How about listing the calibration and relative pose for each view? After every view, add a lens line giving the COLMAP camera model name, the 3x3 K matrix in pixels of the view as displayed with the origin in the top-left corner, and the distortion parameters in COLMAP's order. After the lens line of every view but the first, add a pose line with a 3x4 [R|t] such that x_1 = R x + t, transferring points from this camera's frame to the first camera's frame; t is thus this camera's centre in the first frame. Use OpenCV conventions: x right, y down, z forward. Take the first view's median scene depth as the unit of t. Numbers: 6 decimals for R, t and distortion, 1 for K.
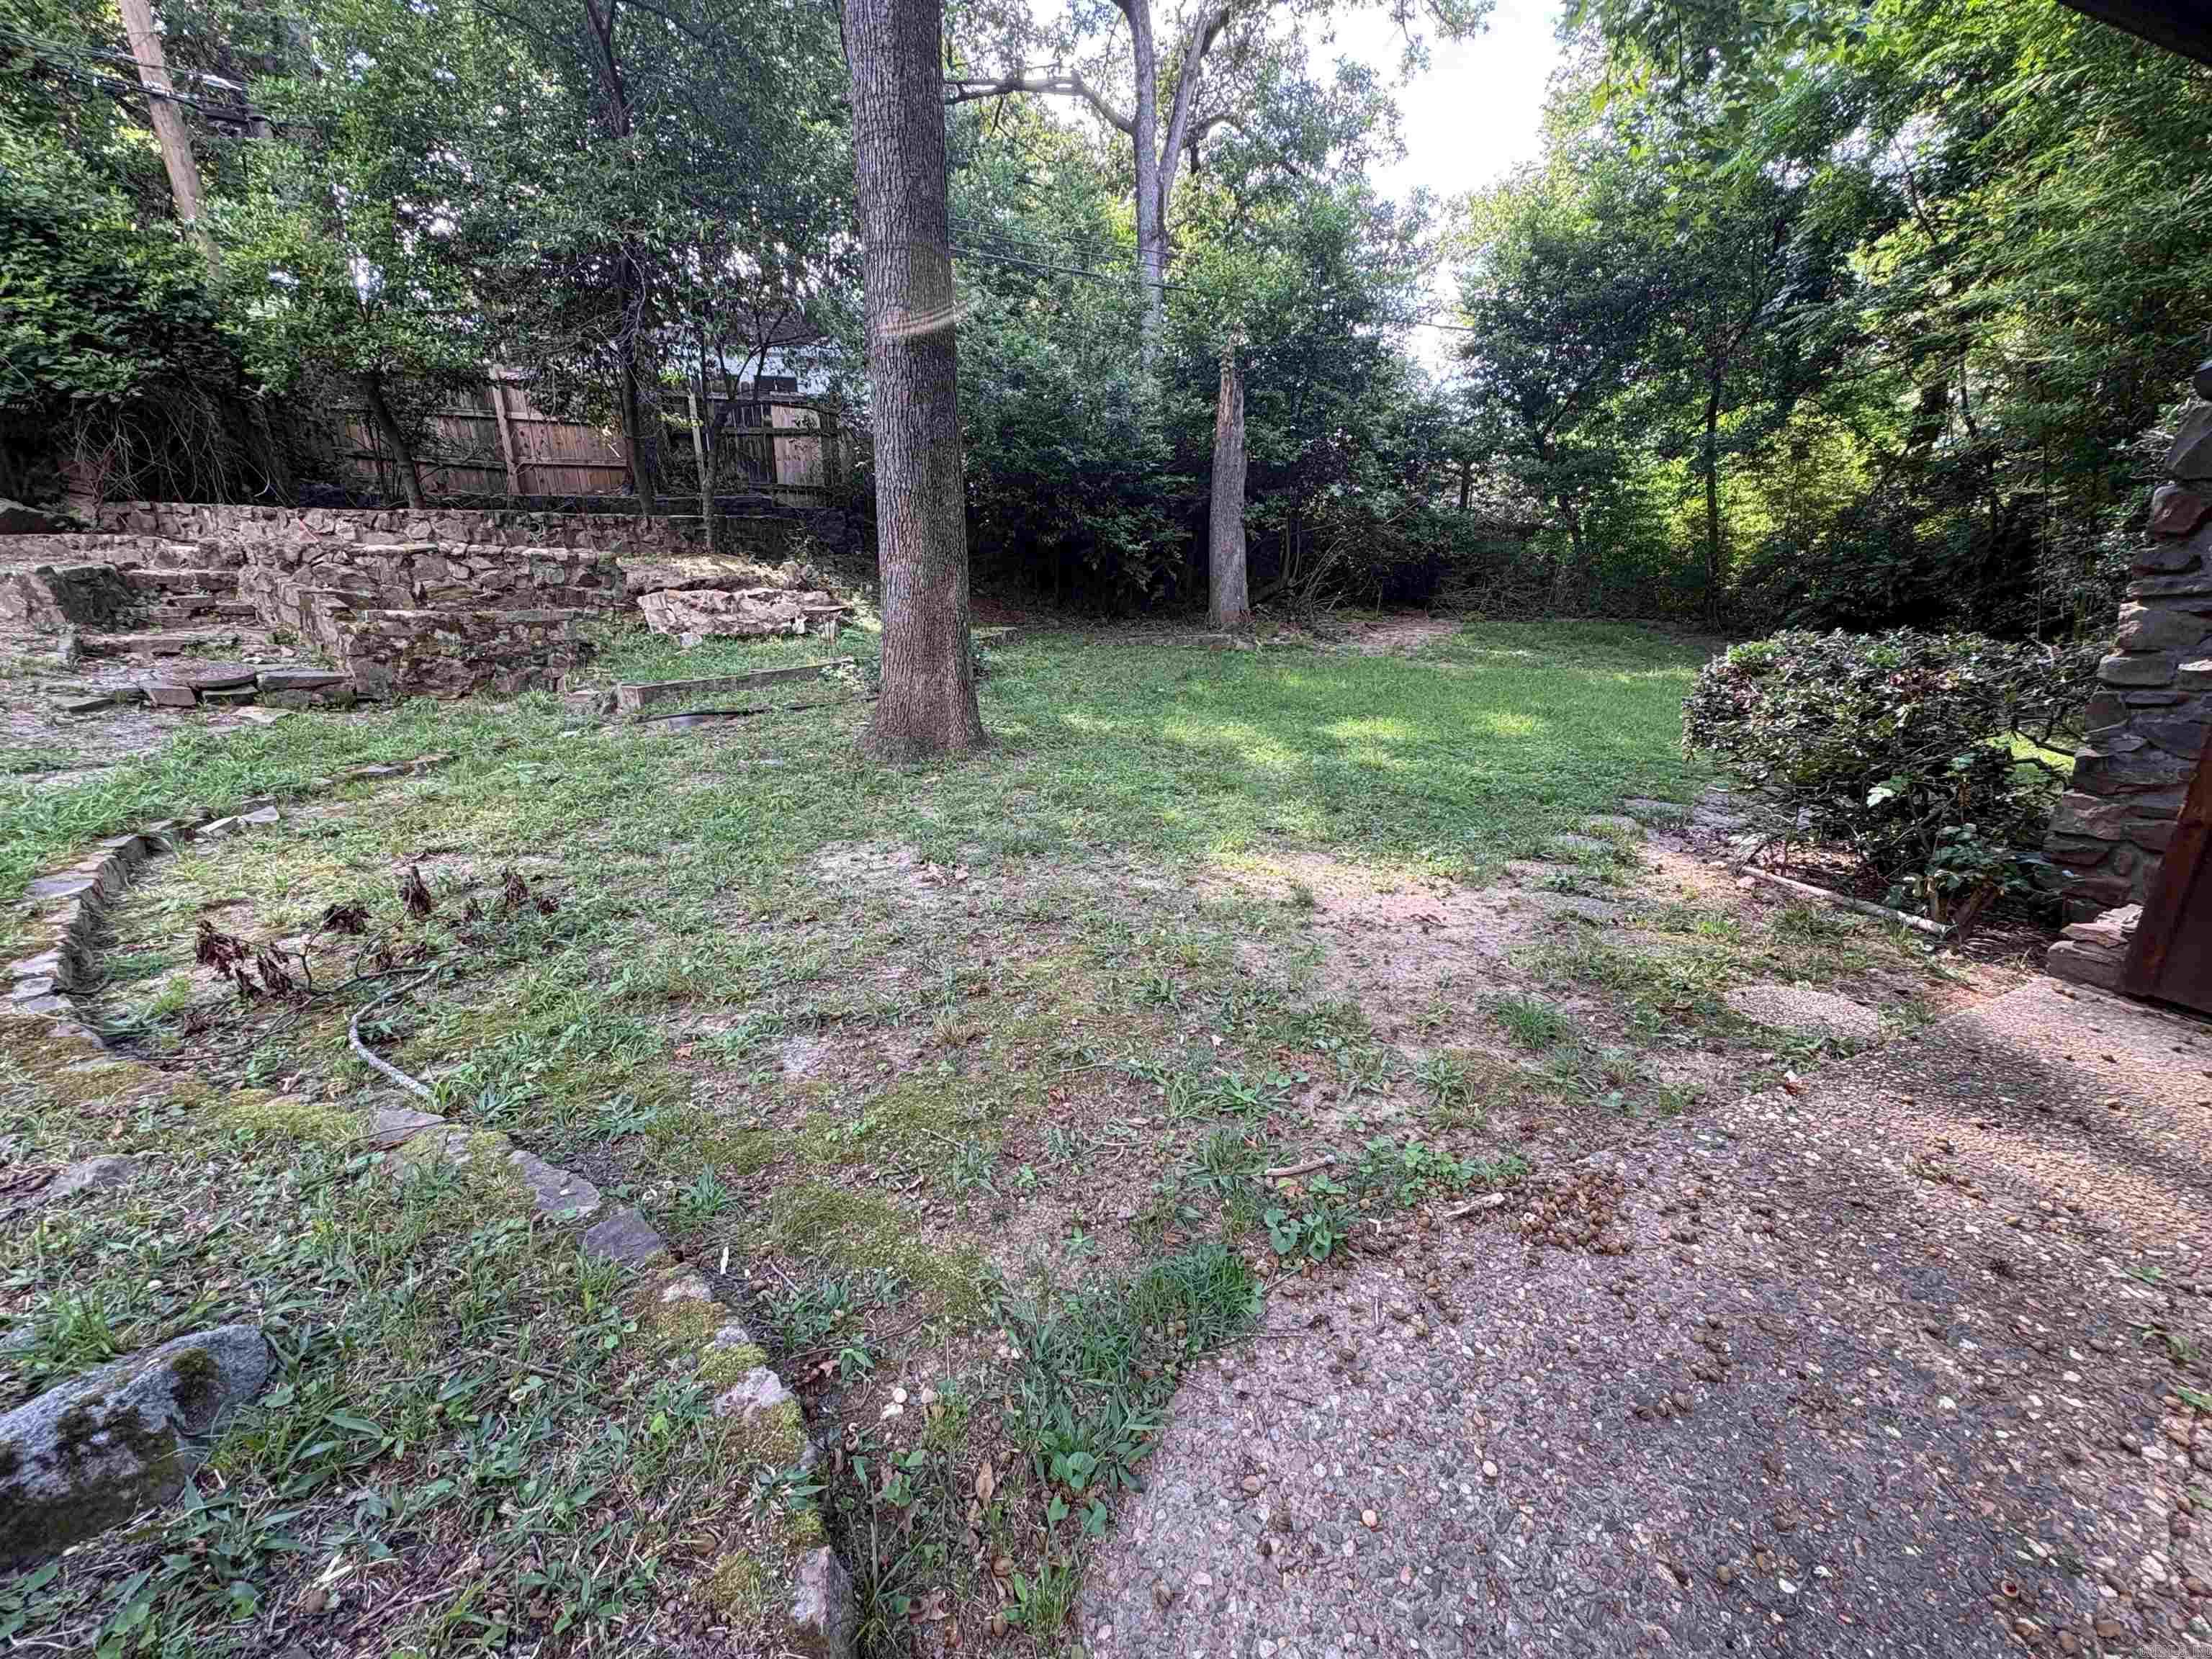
lens RADIAL K [[882.7, 0, 1110.3], [0, 882.7, 826.0], [0, 0, 1]] dist [0.000753, -0.000070]
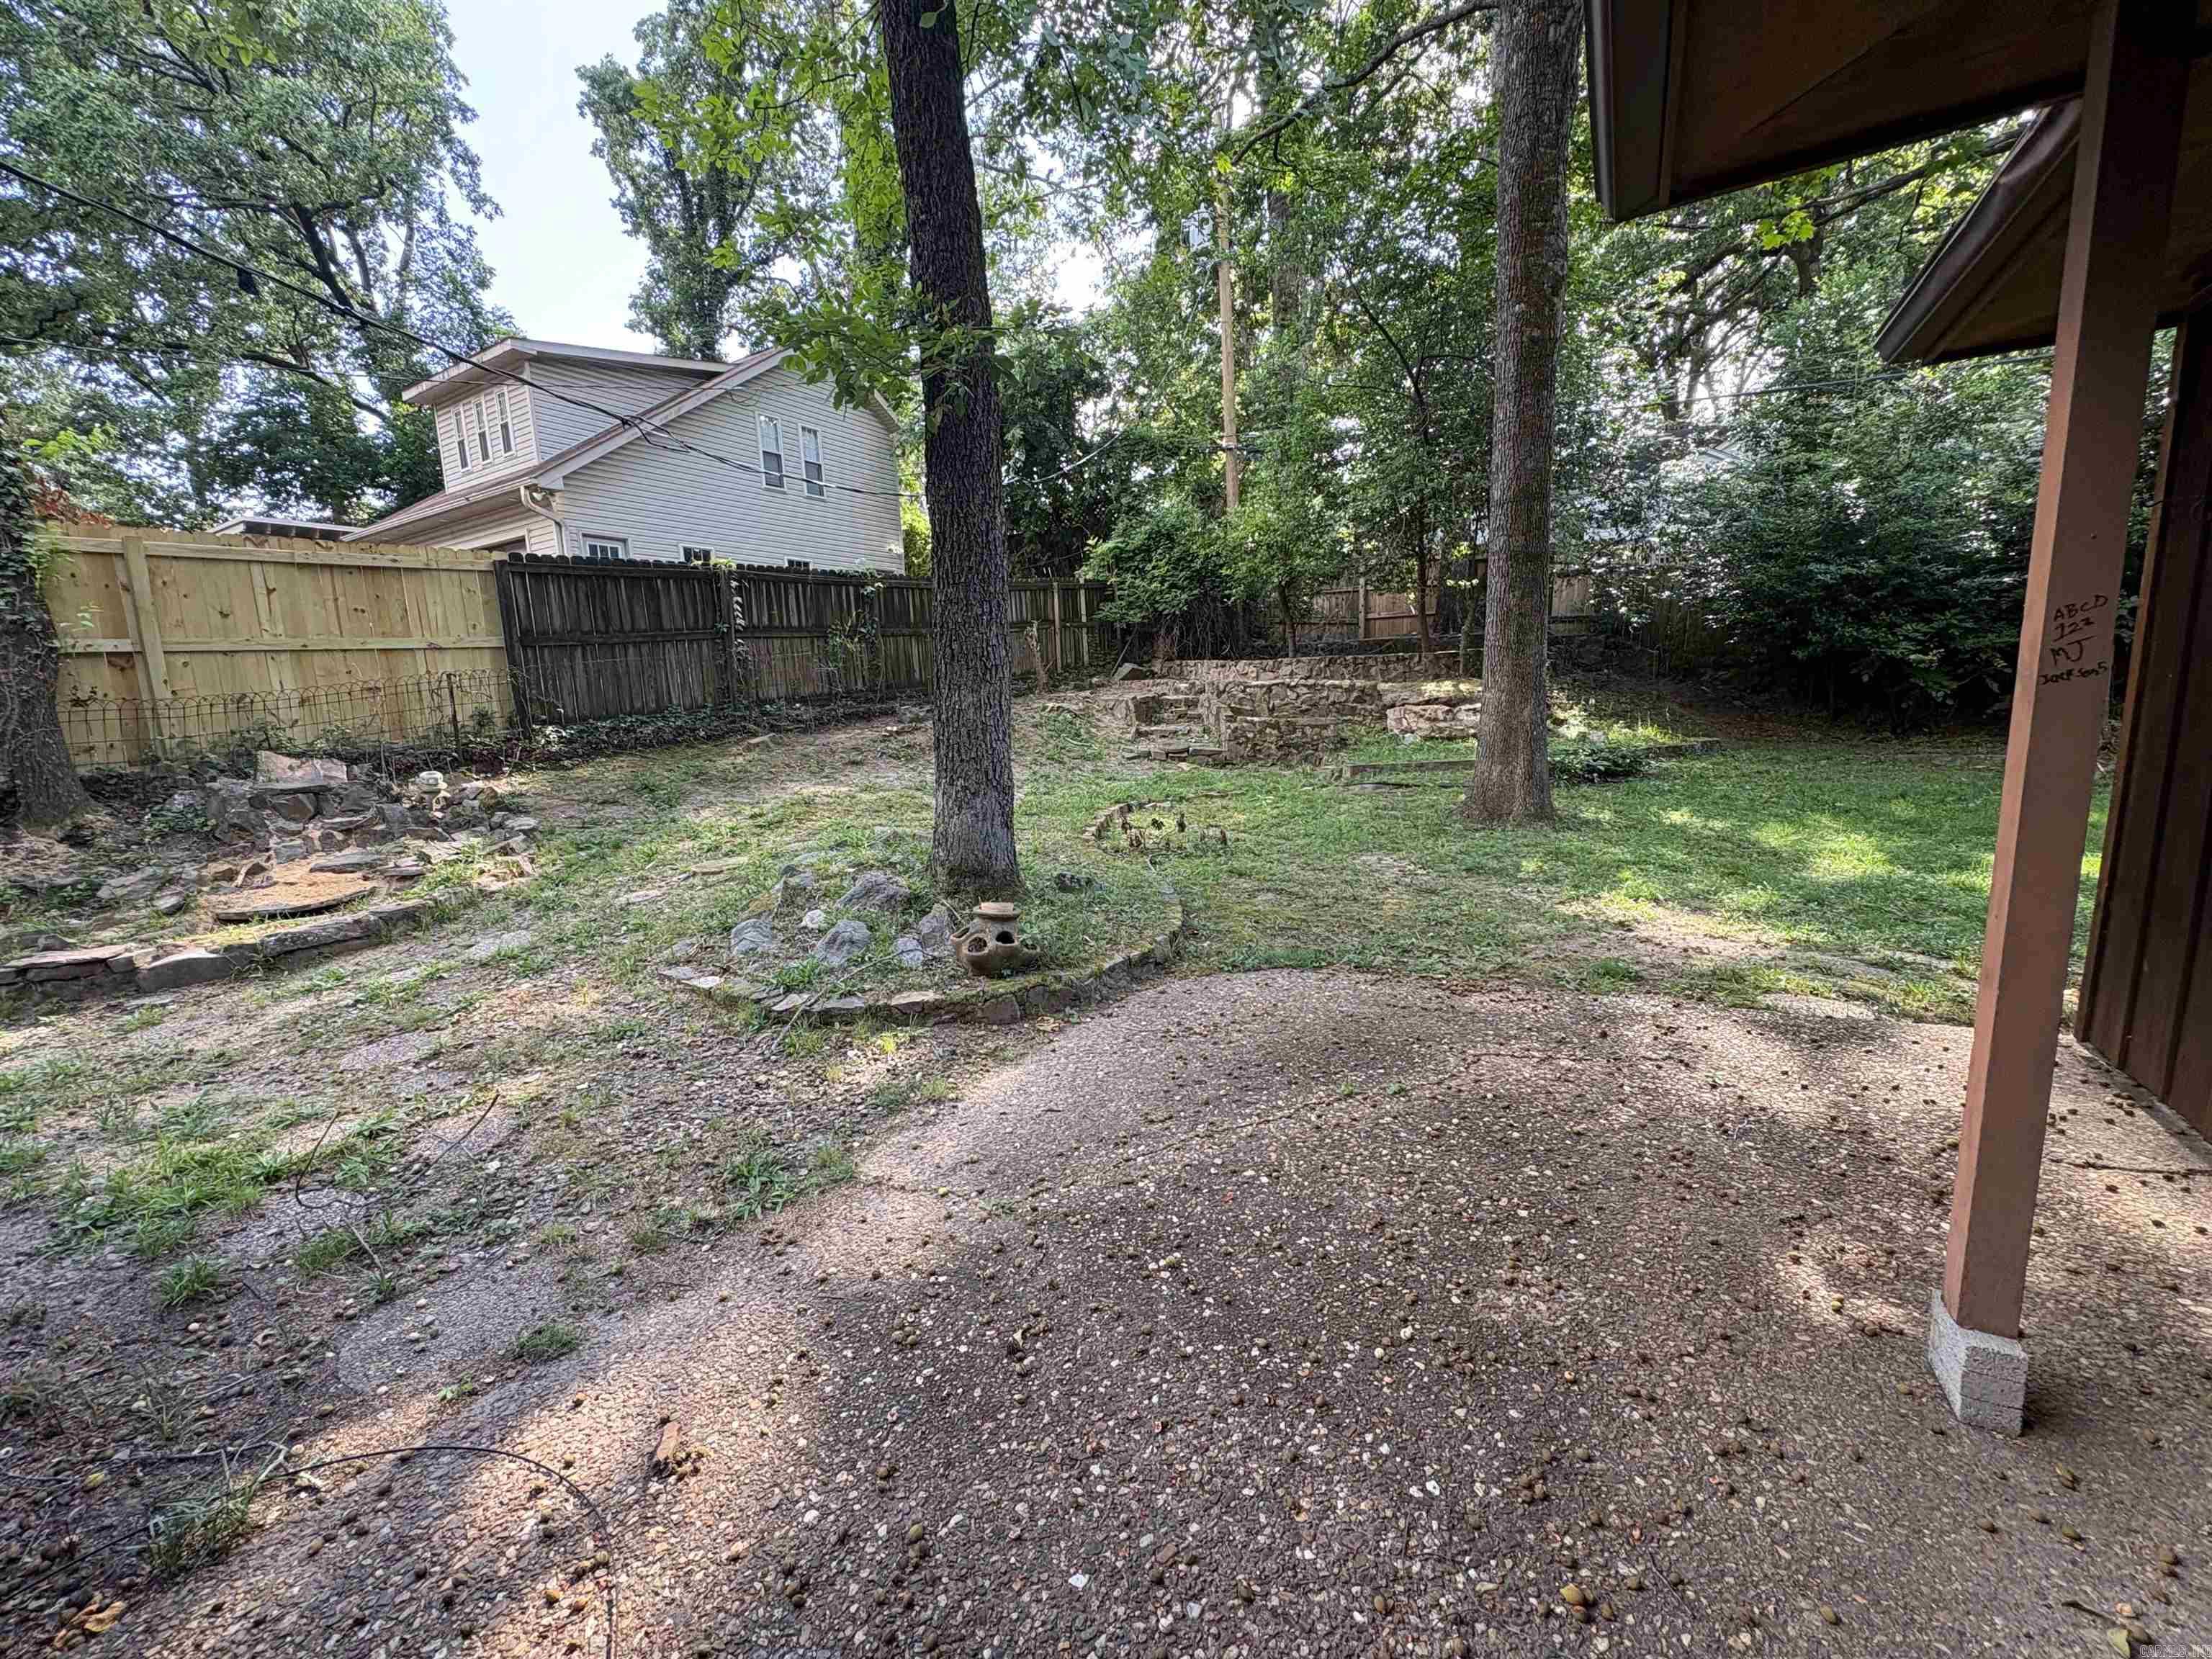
lens RADIAL K [[882.7, 0, 1102.6], [0, 882.7, 833.2], [0, 0, 1]] dist [0.000753, -0.000070]
pose [[0.605442, 0.117052, -0.787235, 0.448357], [-0.200905, 0.979571, -0.008861, 0.067498], [0.770115, 0.163524, 0.616590, -0.315098]]
